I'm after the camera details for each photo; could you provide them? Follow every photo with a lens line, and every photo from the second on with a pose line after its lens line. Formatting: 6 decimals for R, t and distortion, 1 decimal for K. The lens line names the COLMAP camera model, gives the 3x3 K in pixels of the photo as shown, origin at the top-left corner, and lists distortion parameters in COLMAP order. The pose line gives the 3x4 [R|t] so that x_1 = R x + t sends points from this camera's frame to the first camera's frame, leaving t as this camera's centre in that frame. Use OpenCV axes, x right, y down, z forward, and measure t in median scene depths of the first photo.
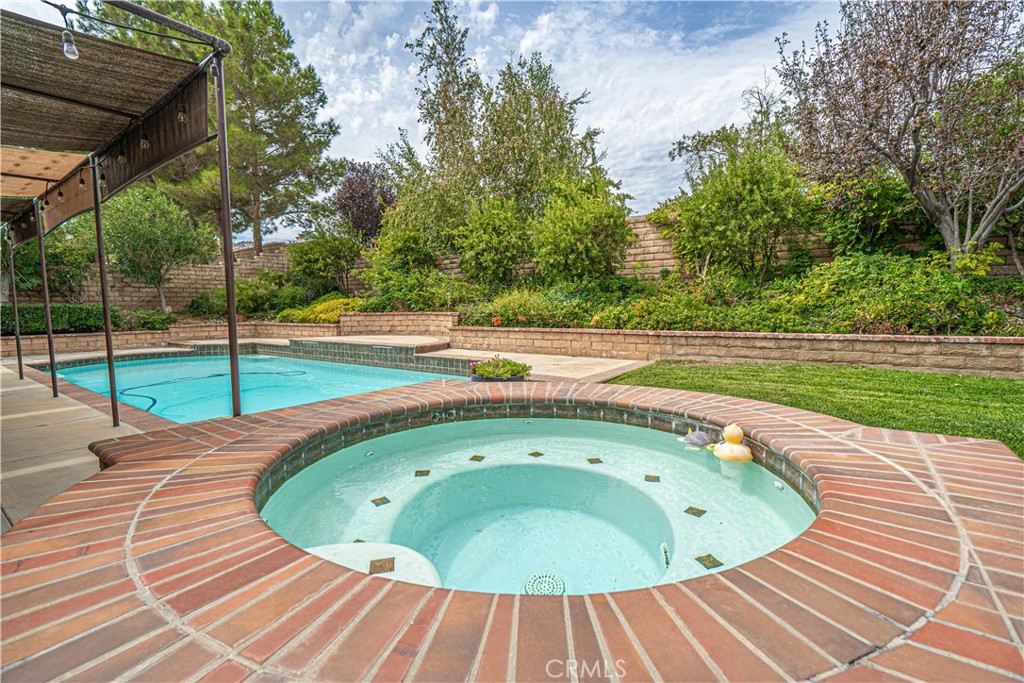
lens RADIAL K [[463.7, 0, 513.1], [0, 463.7, 344.2], [0, 0, 1]] dist [-0.001467, 0.001466]
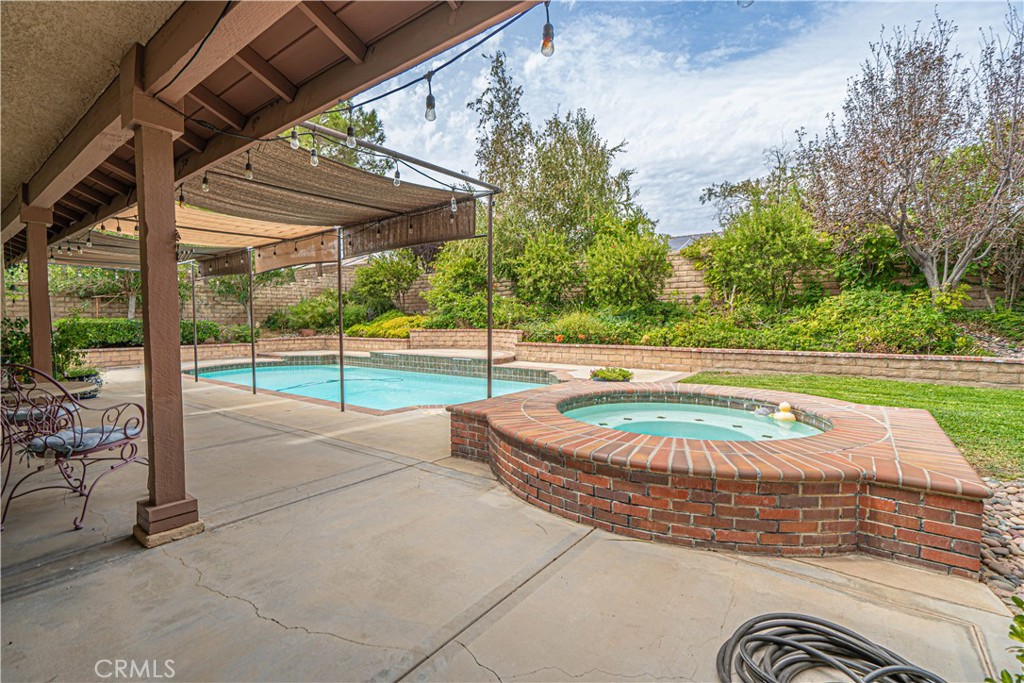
lens RADIAL K [[463.7, 0, 514.0], [0, 463.7, 341.9], [0, 0, 1]] dist [-0.001467, 0.001466]
pose [[0.999873, 0.010703, -0.011819, -0.138715], [-0.011130, 0.999267, -0.036626, 0.004093], [0.011419, 0.036753, 0.999259, -0.203250]]
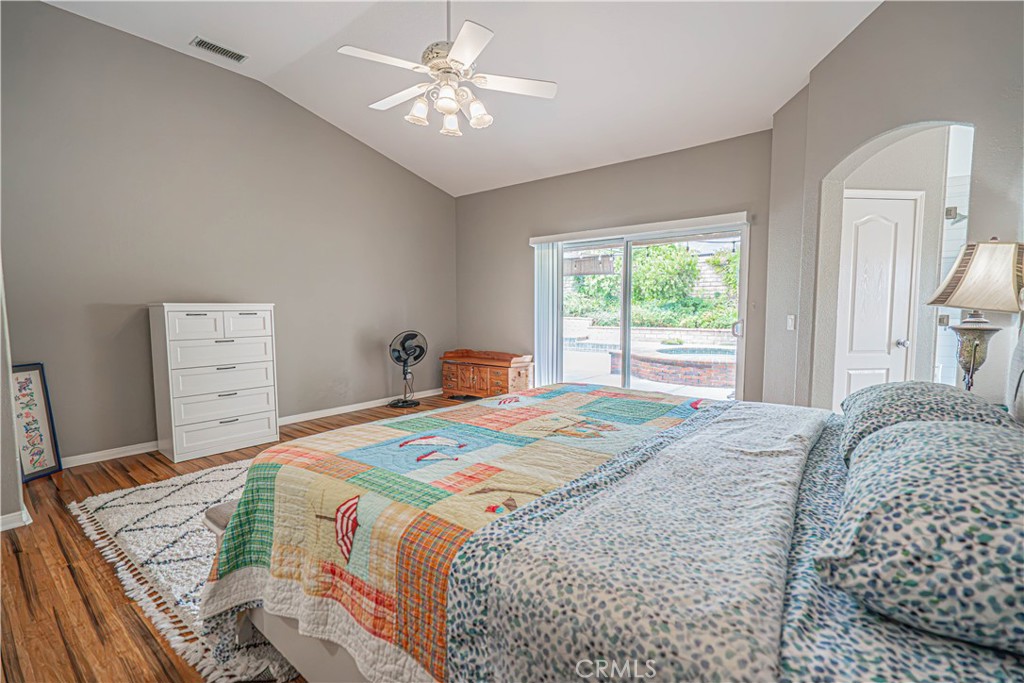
lens RADIAL K [[463.7, 0, 508.7], [0, 463.7, 343.5], [0, 0, 1]] dist [-0.001467, 0.001466]
pose [[0.998592, 0.007933, -0.052442, -0.367521], [-0.008109, 0.999962, -0.003143, 0.035199], [0.052415, 0.003564, 0.998619, -0.769610]]
